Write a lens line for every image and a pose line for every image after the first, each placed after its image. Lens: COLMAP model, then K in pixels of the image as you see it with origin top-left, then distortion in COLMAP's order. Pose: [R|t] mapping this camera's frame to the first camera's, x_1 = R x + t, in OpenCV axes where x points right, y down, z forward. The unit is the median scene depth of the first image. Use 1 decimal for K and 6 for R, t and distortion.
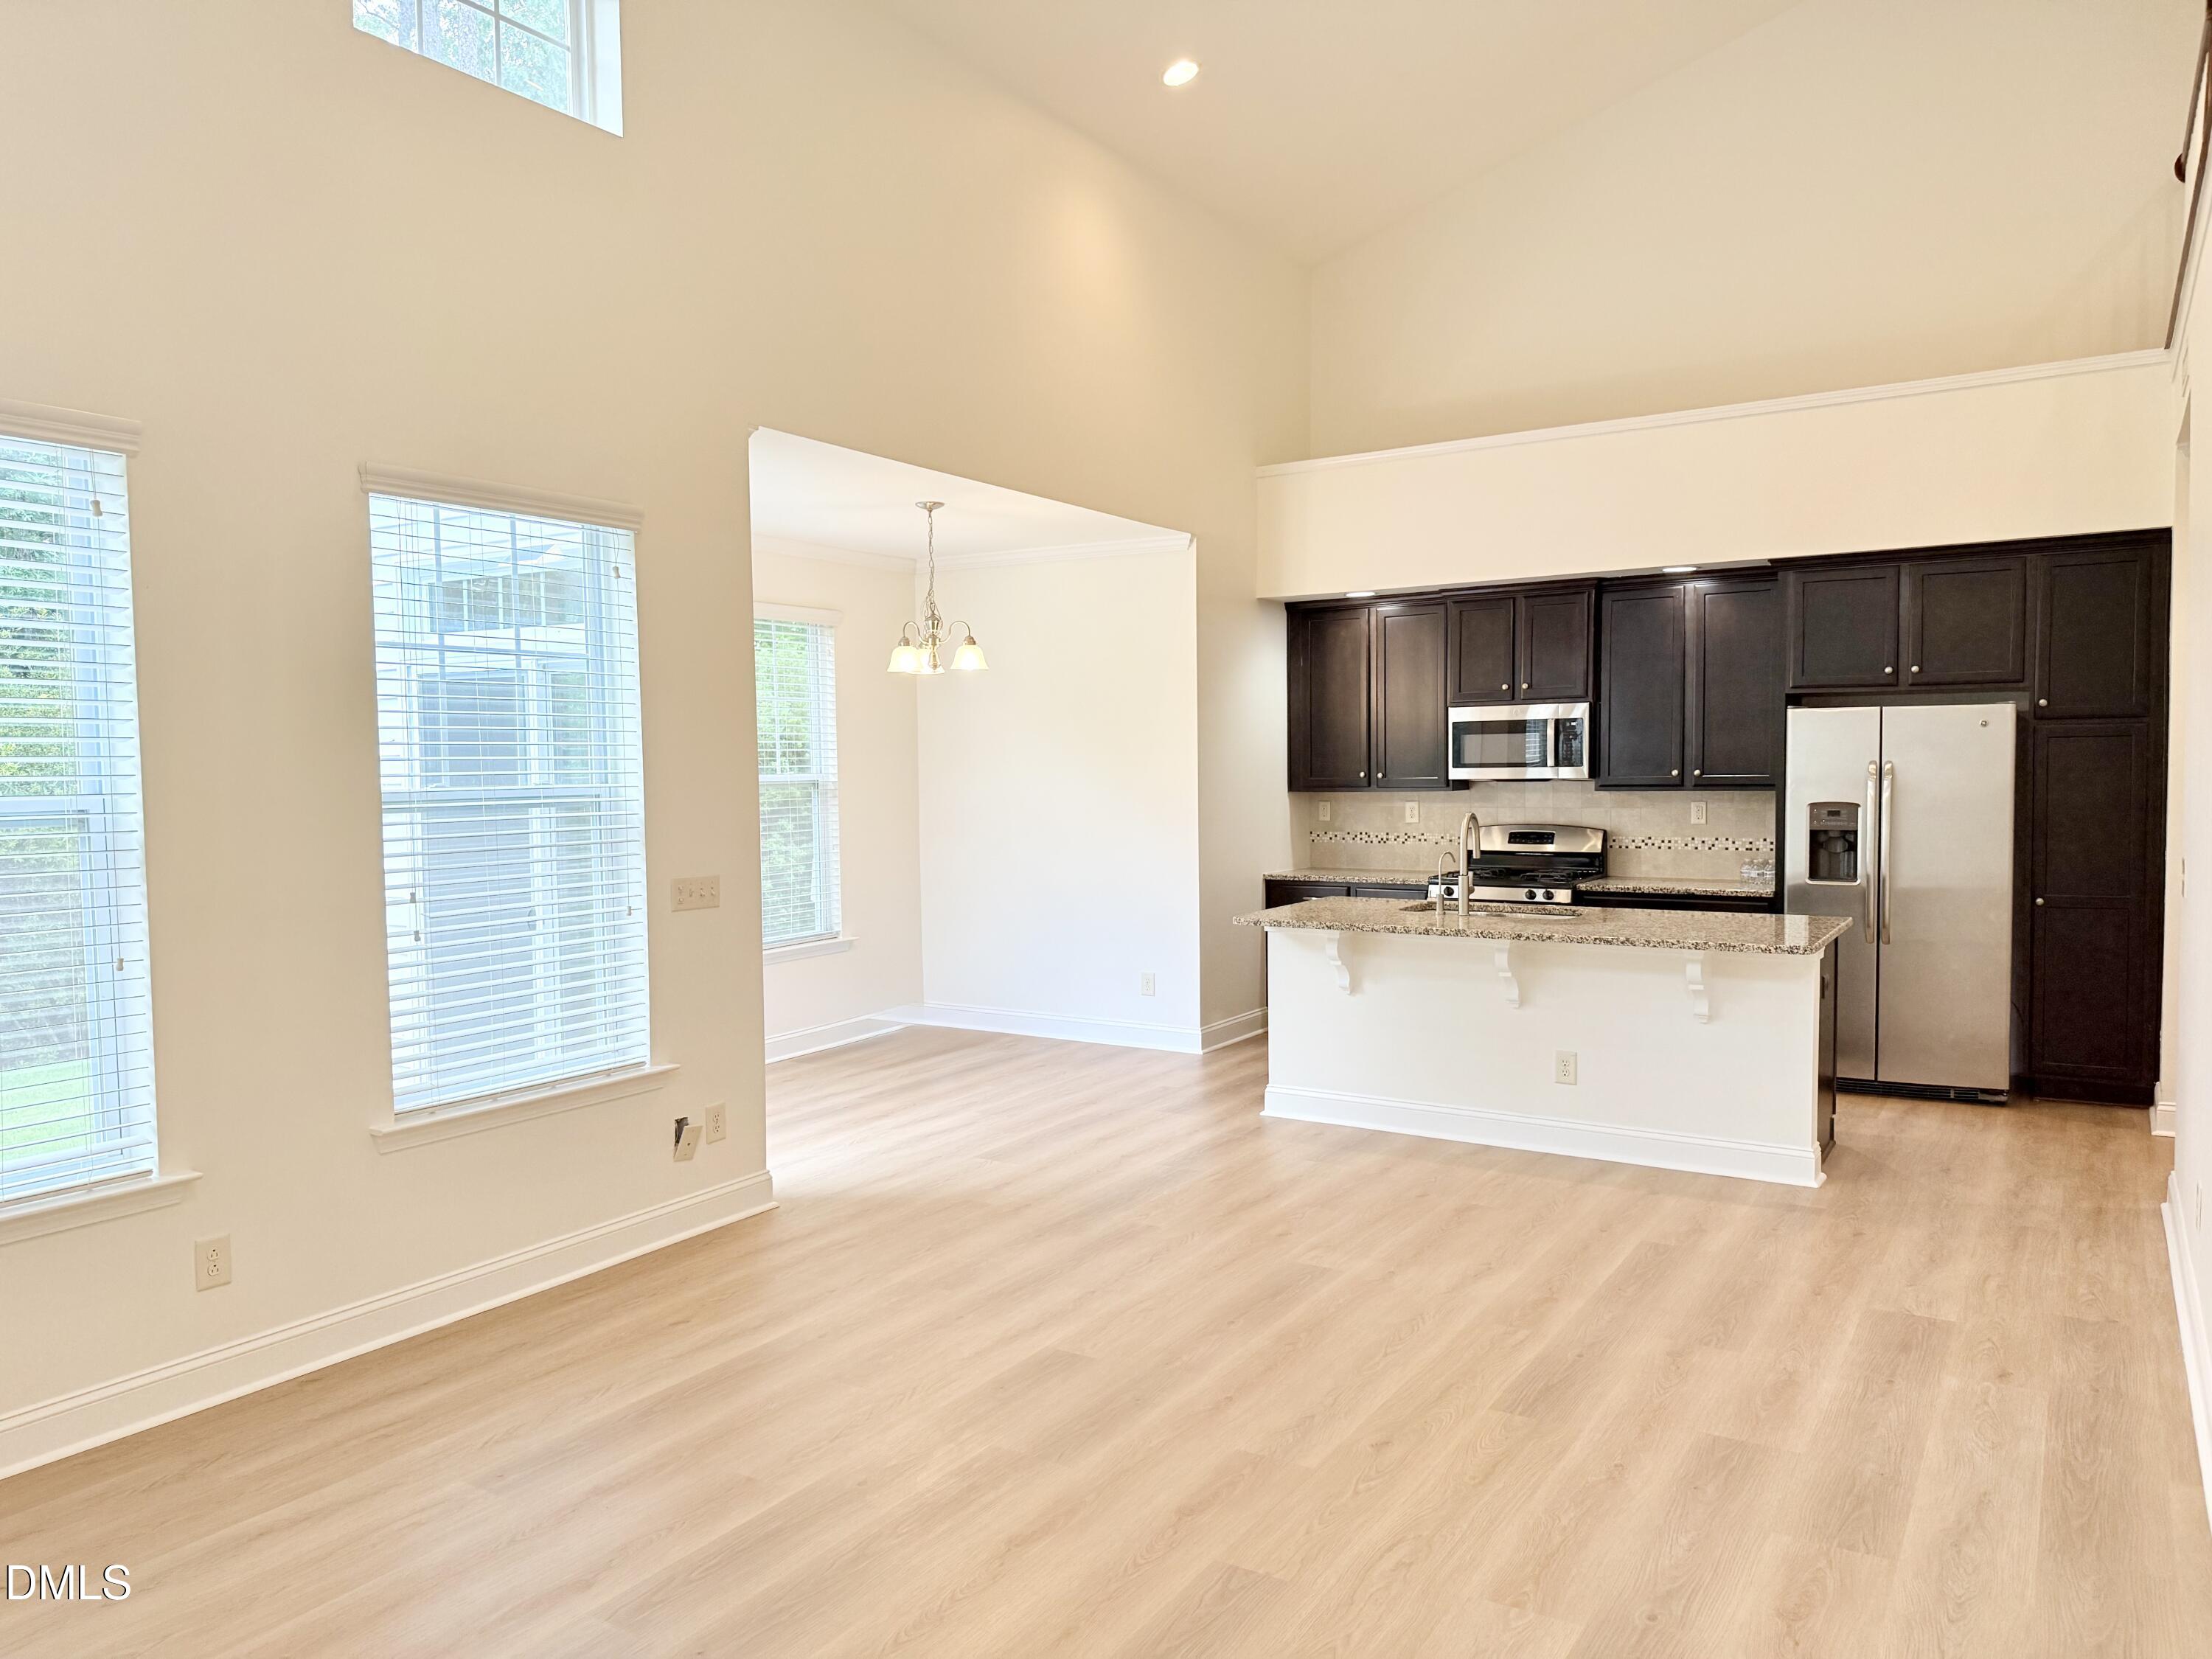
lens RADIAL K [[1544.1, 0, 1100.3], [0, 1544.1, 840.0], [0, 0, 1]] dist [0.109677, -0.165032]
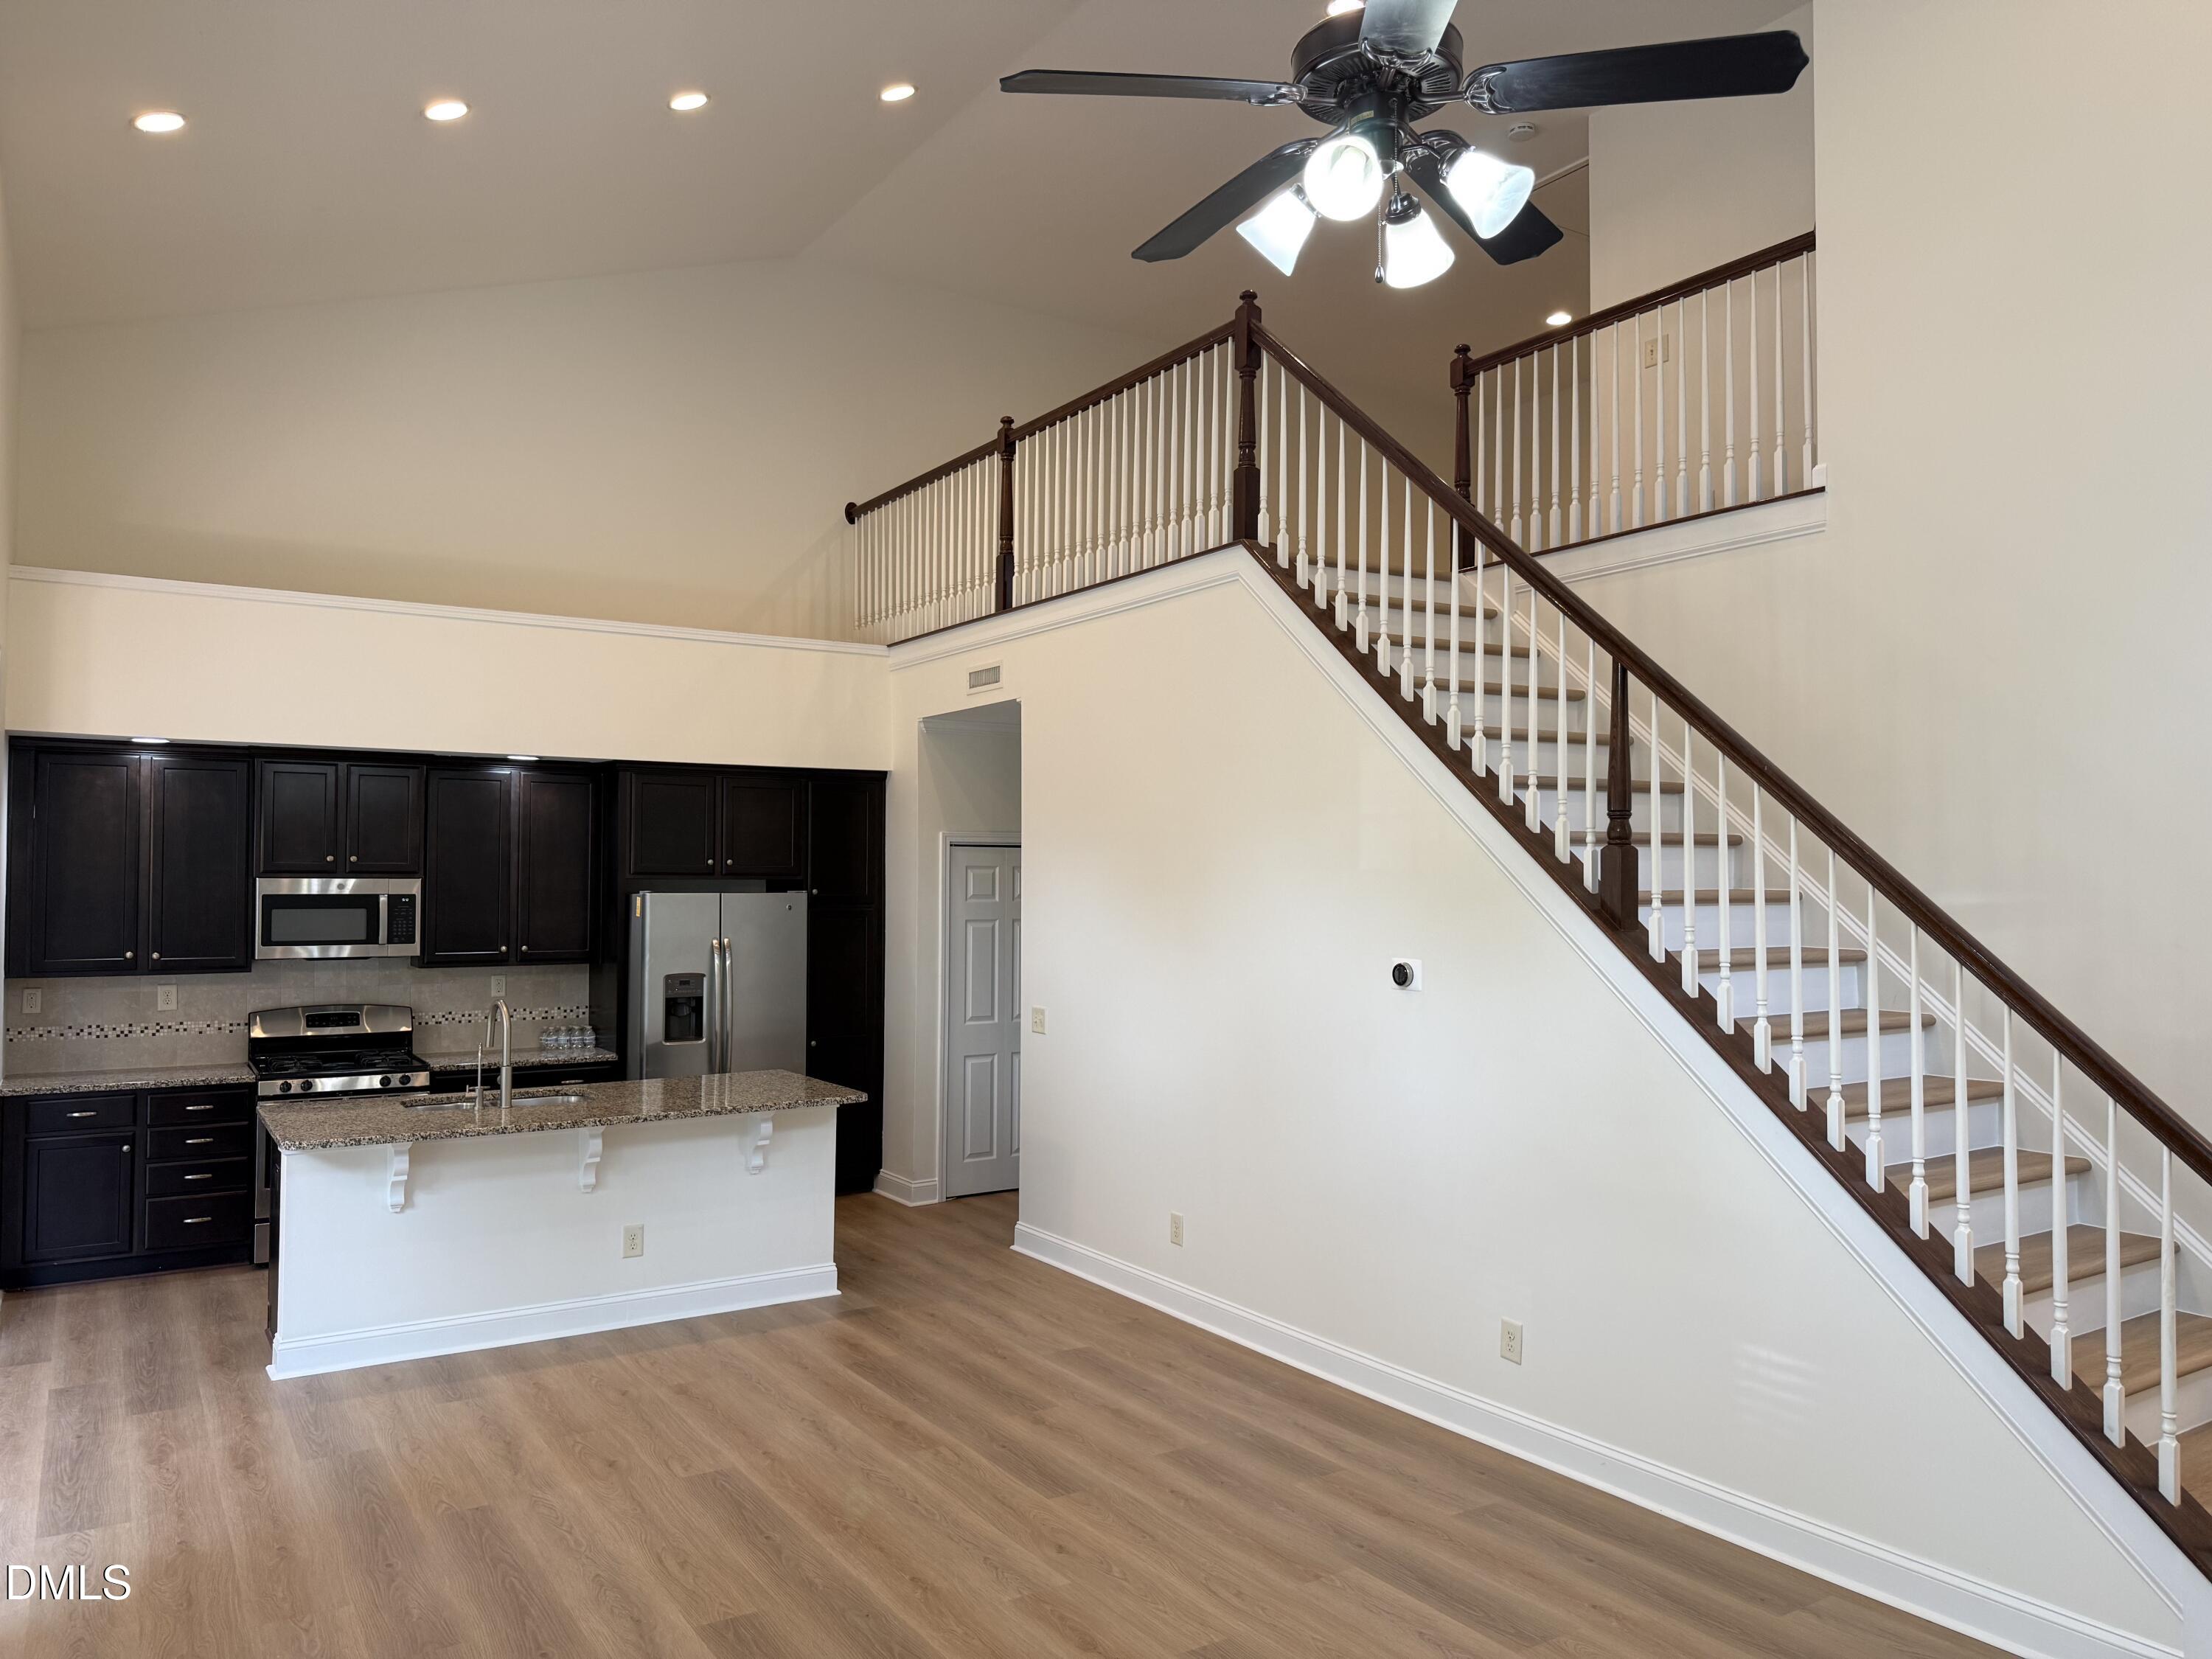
lens RADIAL K [[1544.1, 0, 1100.3], [0, 1544.1, 840.0], [0, 0, 1]] dist [0.109677, -0.165032]
pose [[0.423384, 0.041118, 0.905017, -0.469573], [0.038562, 0.997246, -0.063349, -0.038868], [-0.905129, 0.061720, 0.420633, 0.227079]]
